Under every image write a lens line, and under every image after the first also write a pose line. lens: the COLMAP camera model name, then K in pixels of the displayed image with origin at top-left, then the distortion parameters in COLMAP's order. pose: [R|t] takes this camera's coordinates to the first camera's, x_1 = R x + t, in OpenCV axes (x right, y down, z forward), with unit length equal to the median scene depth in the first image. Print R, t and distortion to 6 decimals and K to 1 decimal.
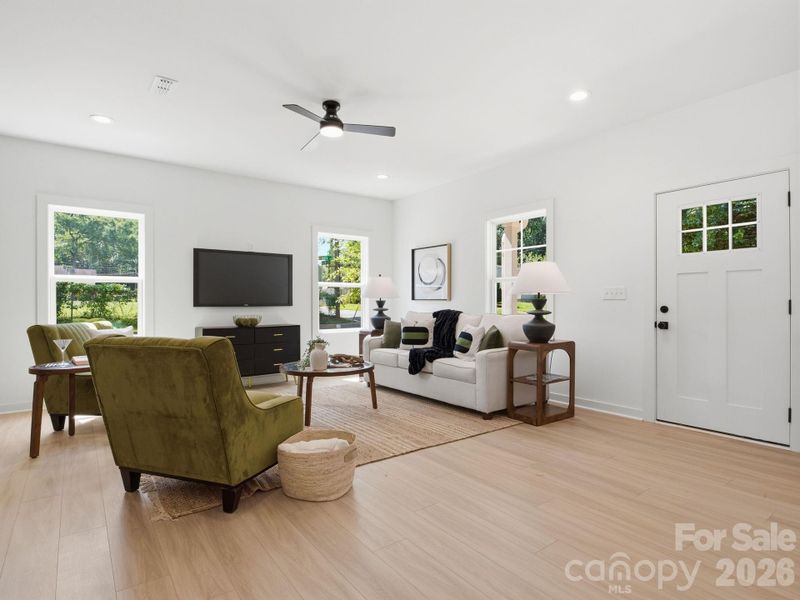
lens RADIAL K [[438.0, 0, 399.7], [0, 438.0, 302.6], [0, 0, 1]] dist [0.004965, -0.012268]
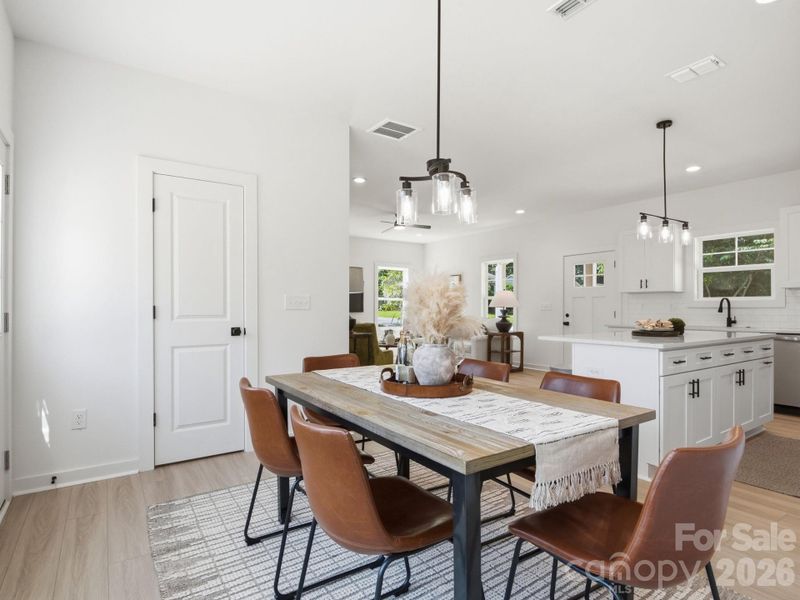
lens RADIAL K [[438.0, 0, 401.0], [0, 438.0, 299.4], [0, 0, 1]] dist [0.004965, -0.012268]
pose [[0.999281, 0.007149, -0.037232, -0.057046], [-0.007834, 0.999802, -0.018295, -0.012361], [0.037094, 0.018573, 0.999139, -0.837173]]
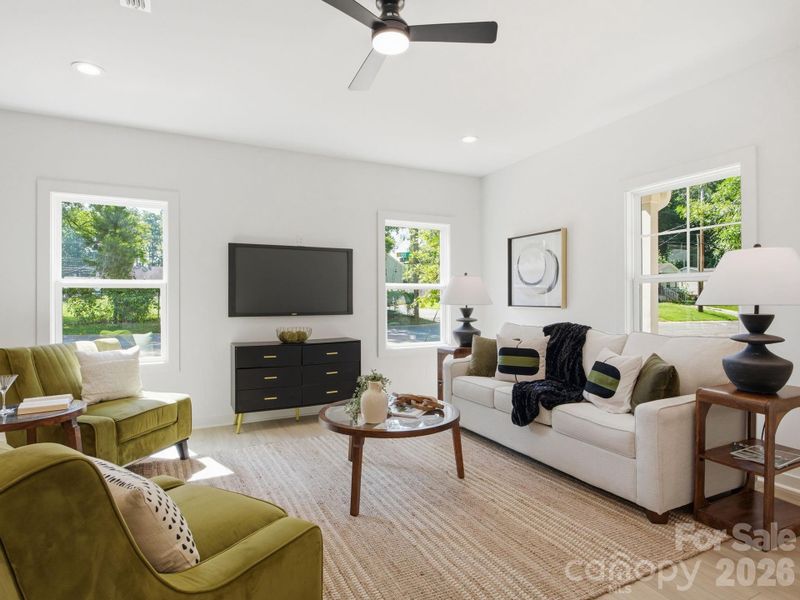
lens RADIAL K [[438.0, 0, 396.1], [0, 438.0, 299.3], [0, 0, 1]] dist [0.004965, -0.012268]
pose [[0.981582, -0.000830, -0.191039, -0.025189], [0.000777, 1.000000, -0.000354, -0.025343], [0.191039, 0.000199, 0.981582, 0.323483]]
